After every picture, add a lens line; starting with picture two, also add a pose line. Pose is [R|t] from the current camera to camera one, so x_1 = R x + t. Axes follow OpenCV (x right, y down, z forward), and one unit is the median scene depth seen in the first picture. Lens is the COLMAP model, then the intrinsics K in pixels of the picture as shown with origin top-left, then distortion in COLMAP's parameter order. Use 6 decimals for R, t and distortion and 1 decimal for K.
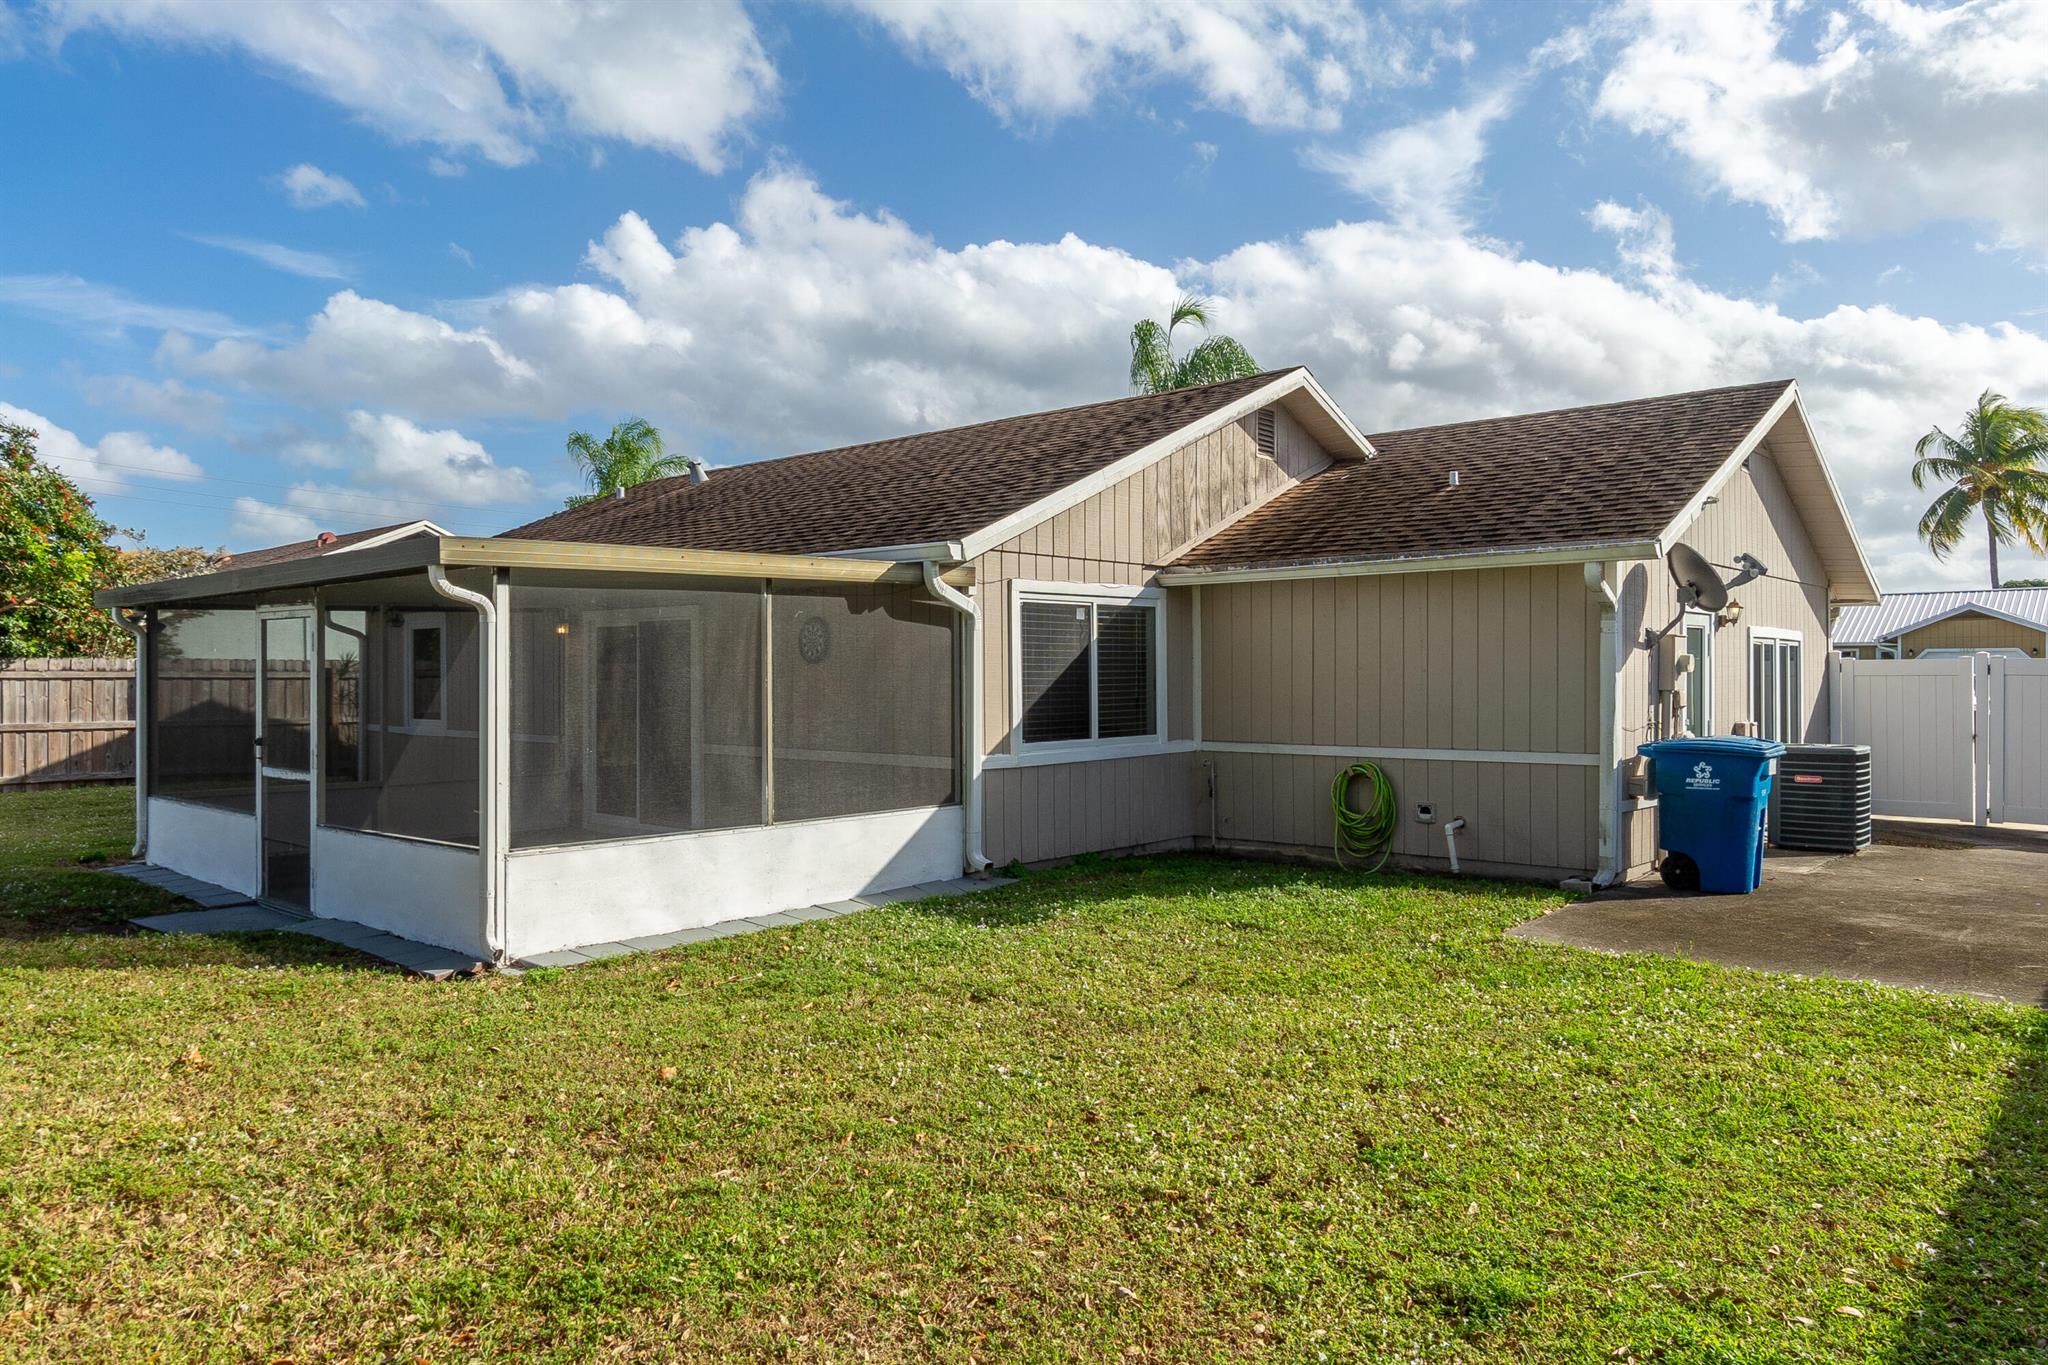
lens RADIAL K [[1319.7, 0, 988.4], [0, 1319.7, 674.0], [0, 0, 1]] dist [-0.007347, -0.004258]
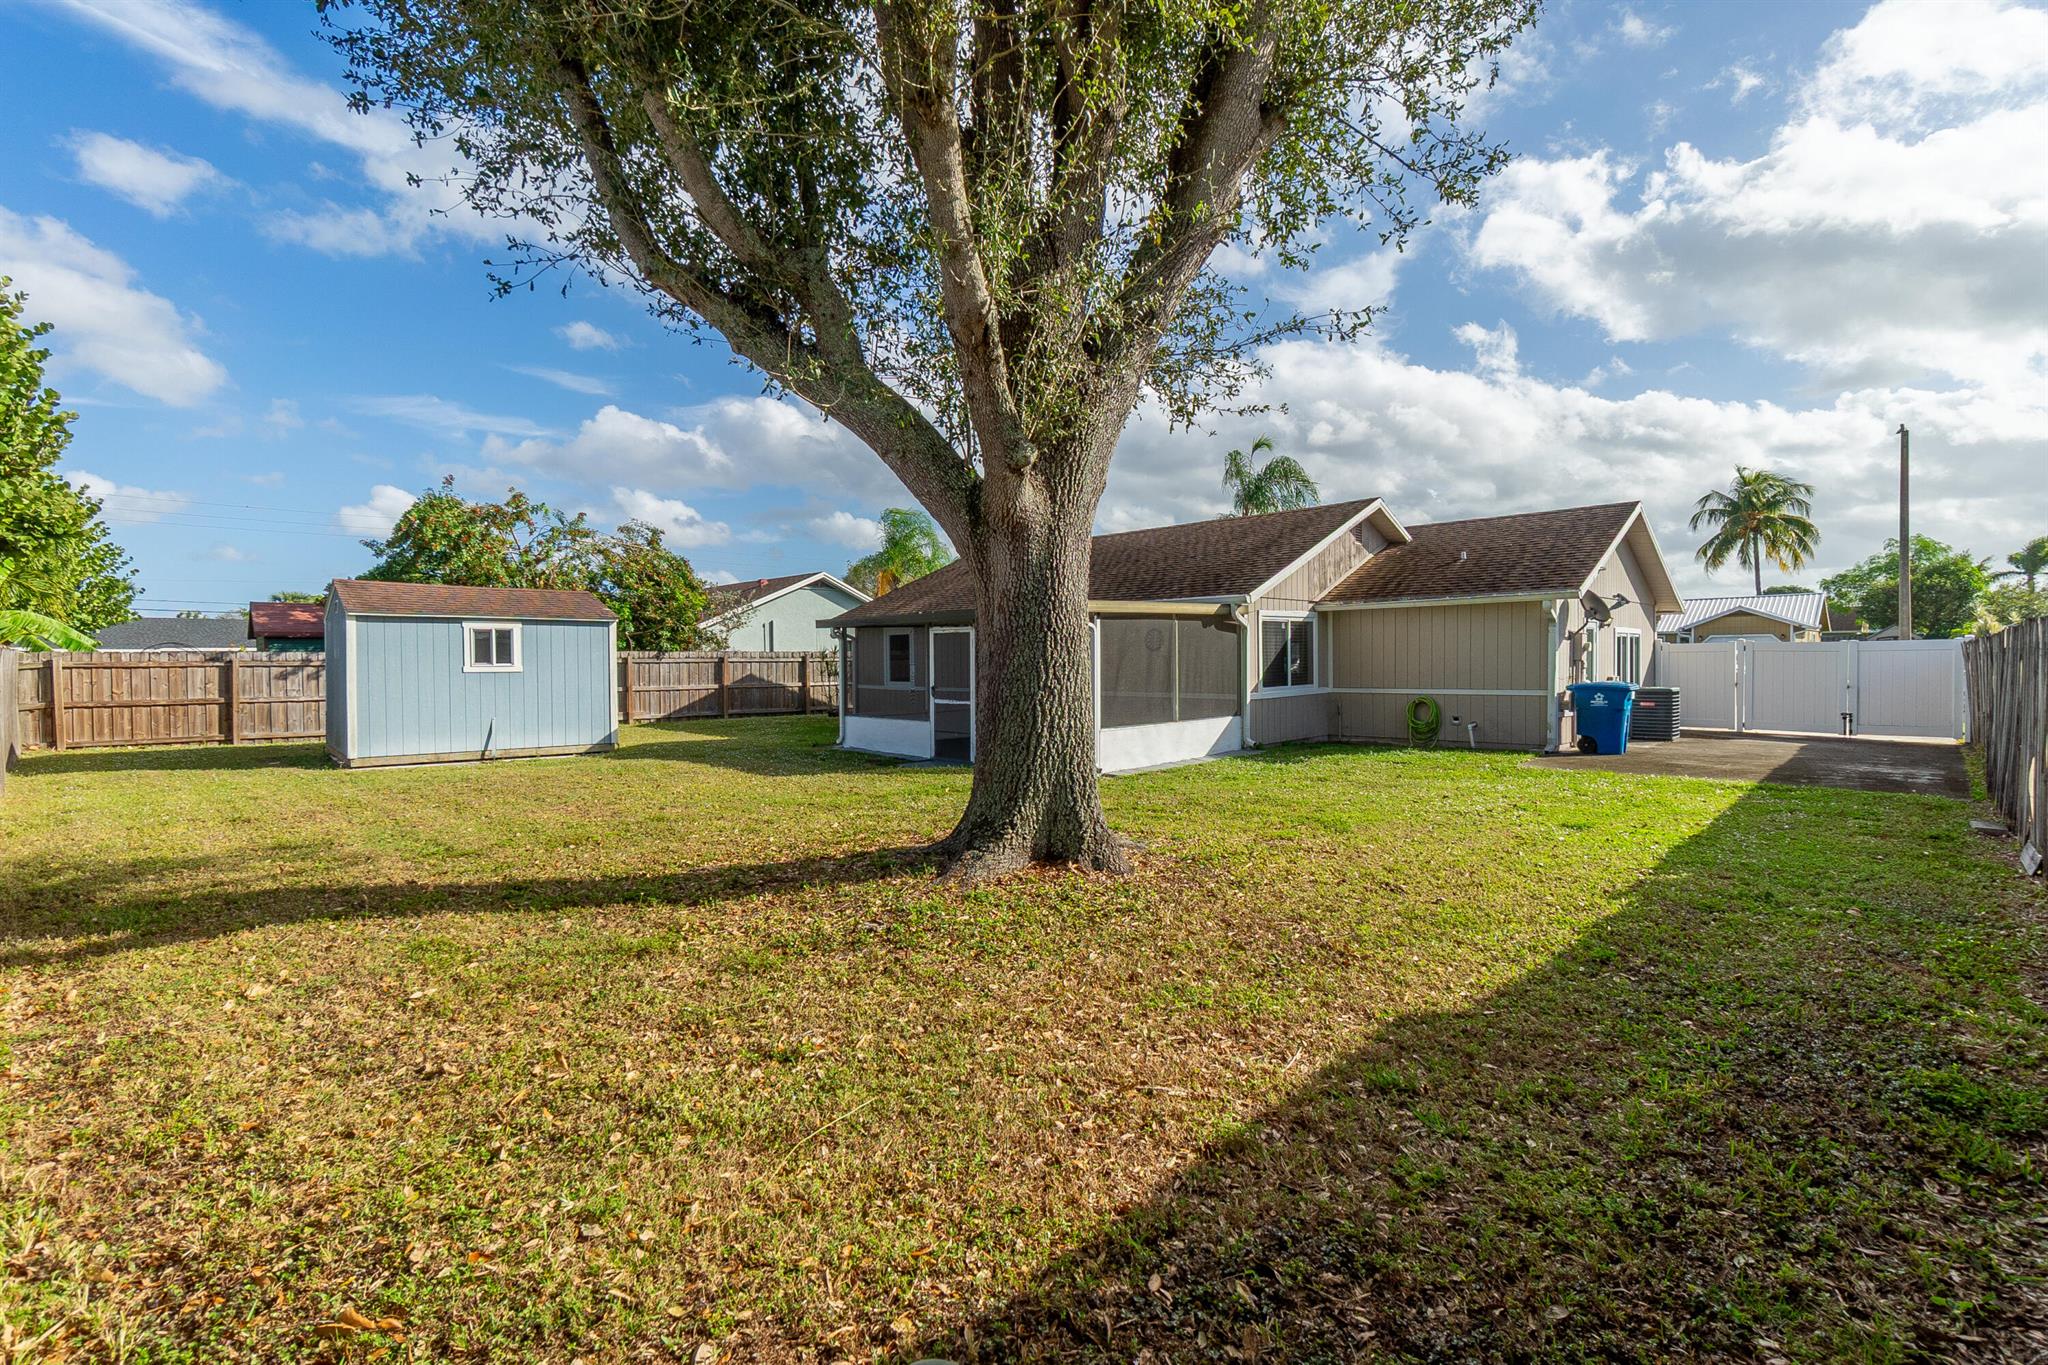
lens RADIAL K [[894.2, 0, 992.4], [0, 894.2, 680.3], [0, 0, 1]] dist [-0.003100, -0.000468]
pose [[0.998544, -0.007503, -0.053415, -0.334412], [0.008834, 0.999656, 0.024715, 0.001519], [0.053211, -0.025151, 0.998267, -0.459482]]
